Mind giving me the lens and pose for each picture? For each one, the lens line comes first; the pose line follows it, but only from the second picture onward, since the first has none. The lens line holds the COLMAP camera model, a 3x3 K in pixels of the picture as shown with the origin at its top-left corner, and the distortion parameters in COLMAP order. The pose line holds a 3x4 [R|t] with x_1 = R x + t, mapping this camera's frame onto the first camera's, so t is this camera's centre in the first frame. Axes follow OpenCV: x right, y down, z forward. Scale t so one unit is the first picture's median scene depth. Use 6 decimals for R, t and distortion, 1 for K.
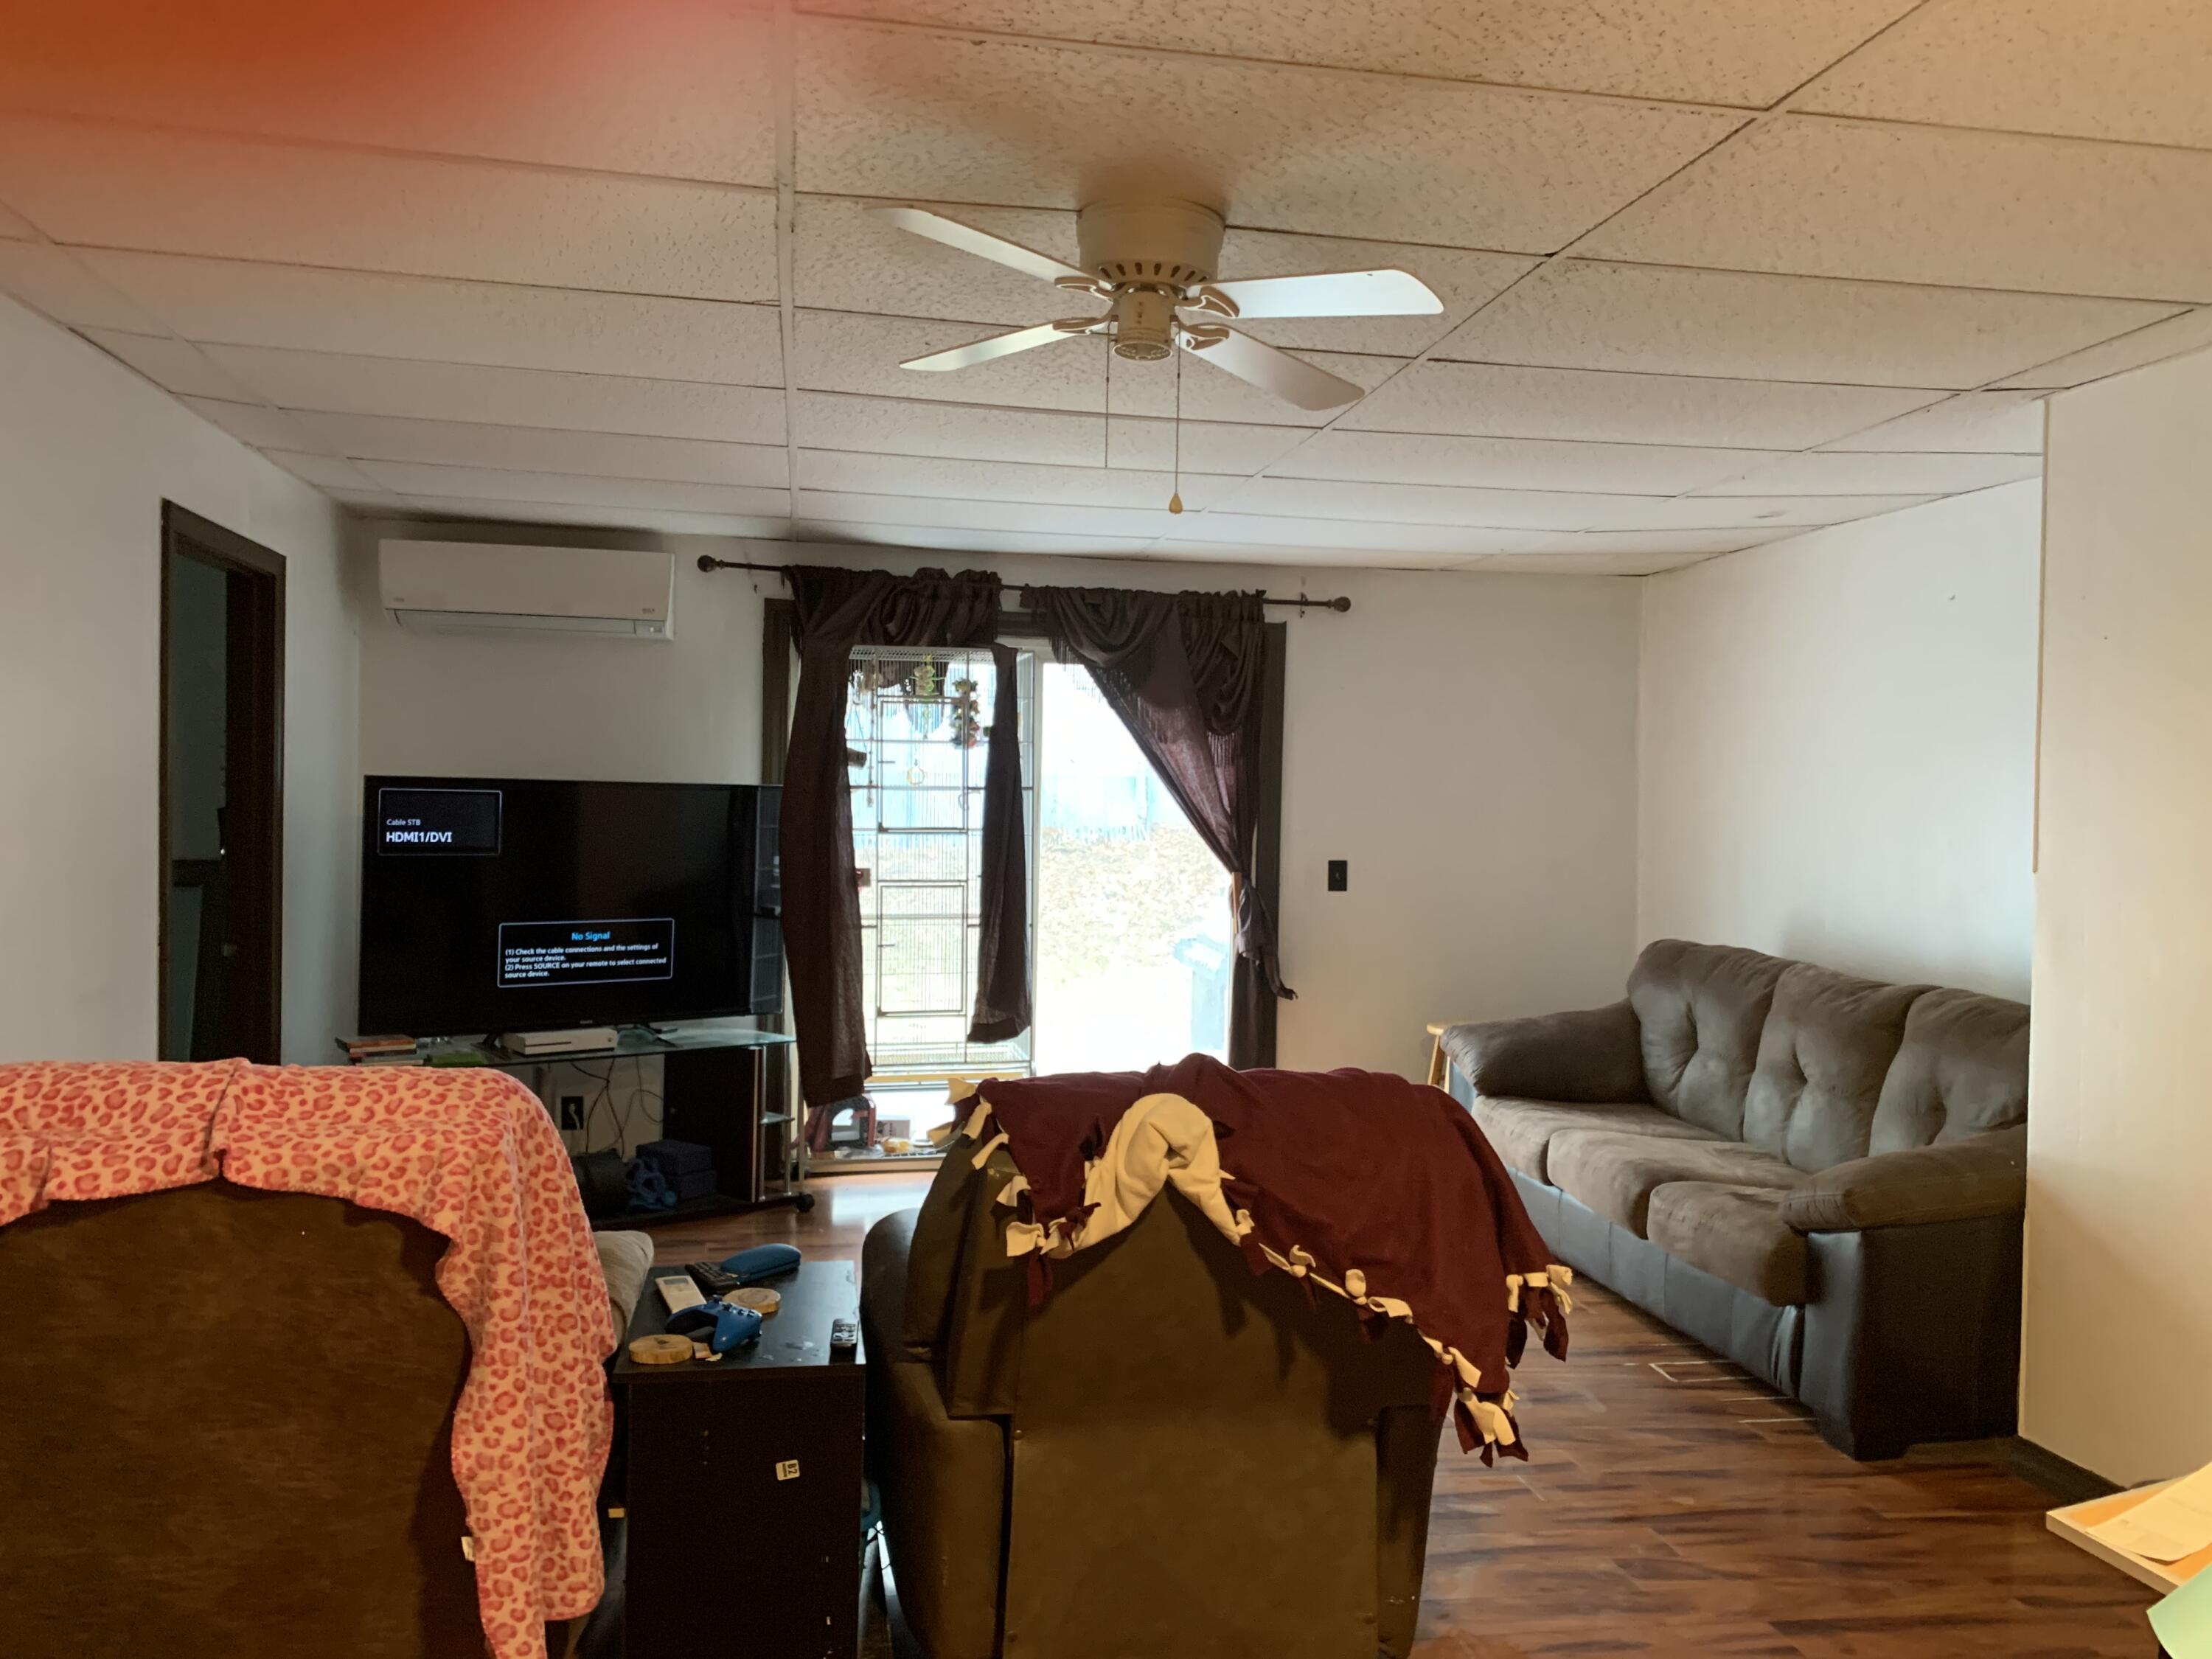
lens RADIAL K [[1701.3, 0, 1105.7], [0, 1701.3, 817.7], [0, 0, 1]] dist [0.087053, -0.160907]
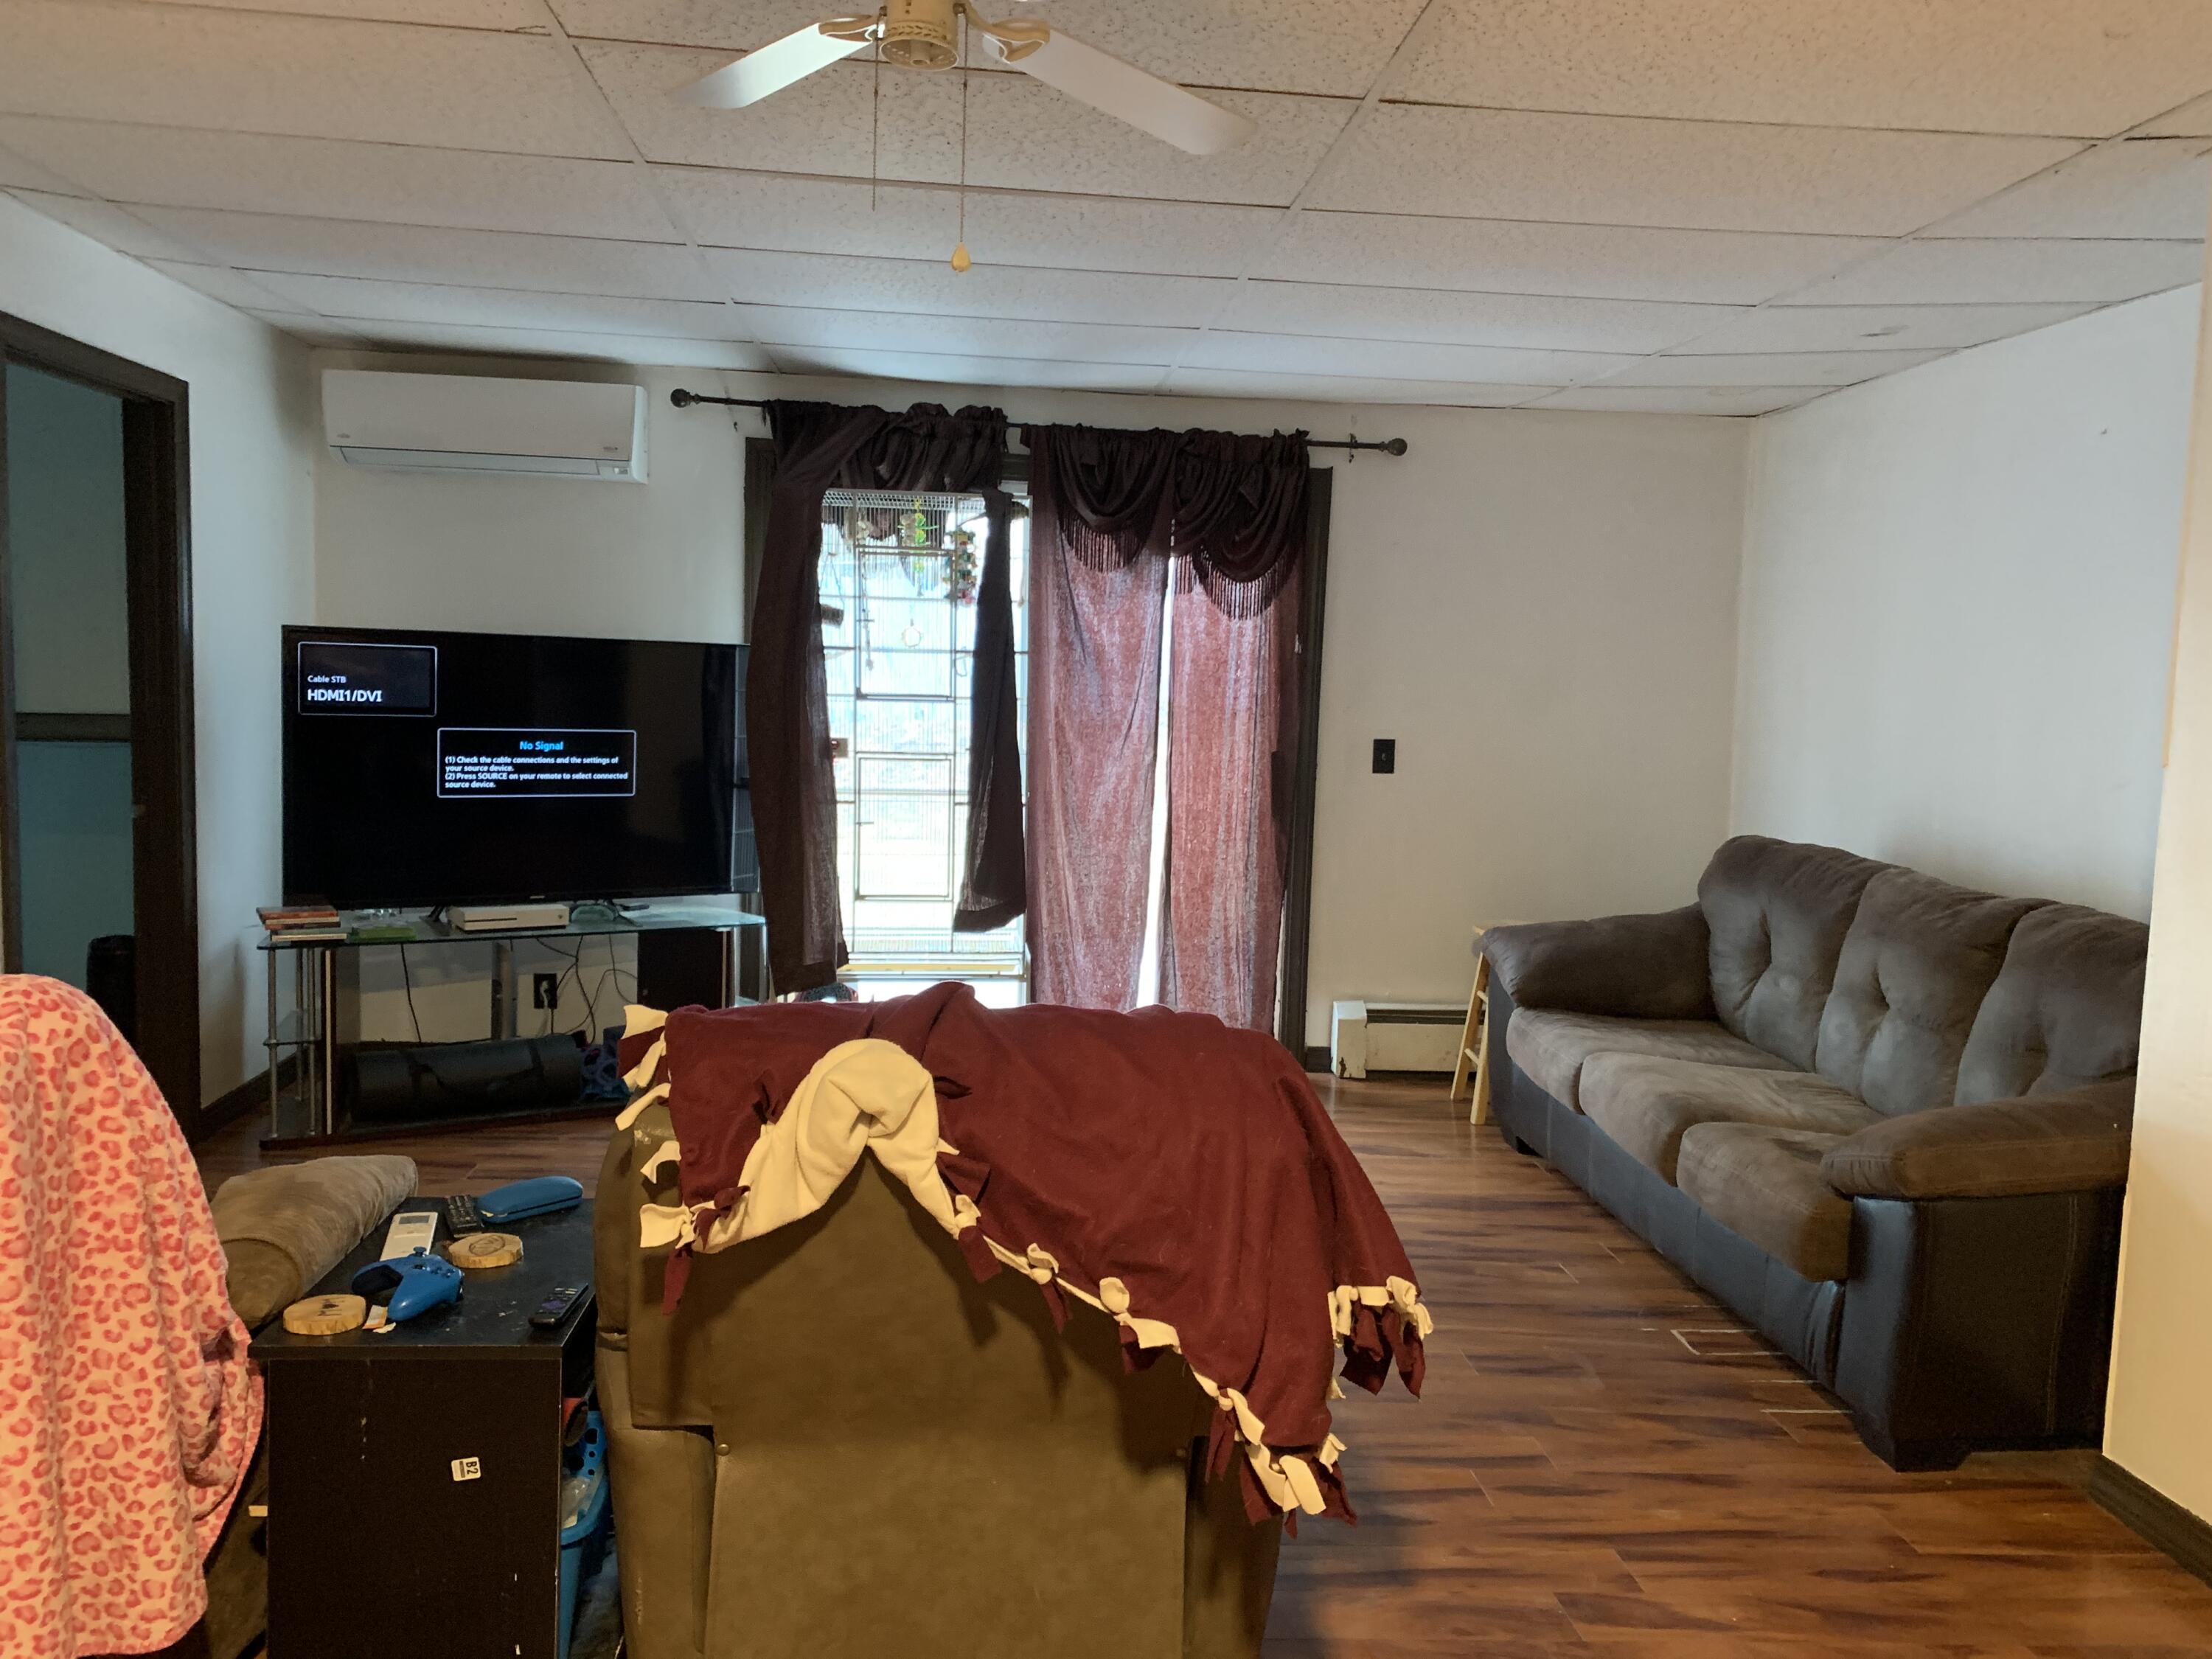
lens RADIAL K [[1825.2, 0, 991.7], [0, 1825.2, 833.3], [0, 0, 1]] dist [0.077703, -0.111960]
pose [[0.995729, 0.023277, -0.089345, 0.062198], [-0.016099, 0.996646, 0.080238, 0.002378], [0.090913, -0.078457, 0.992763, 0.082888]]
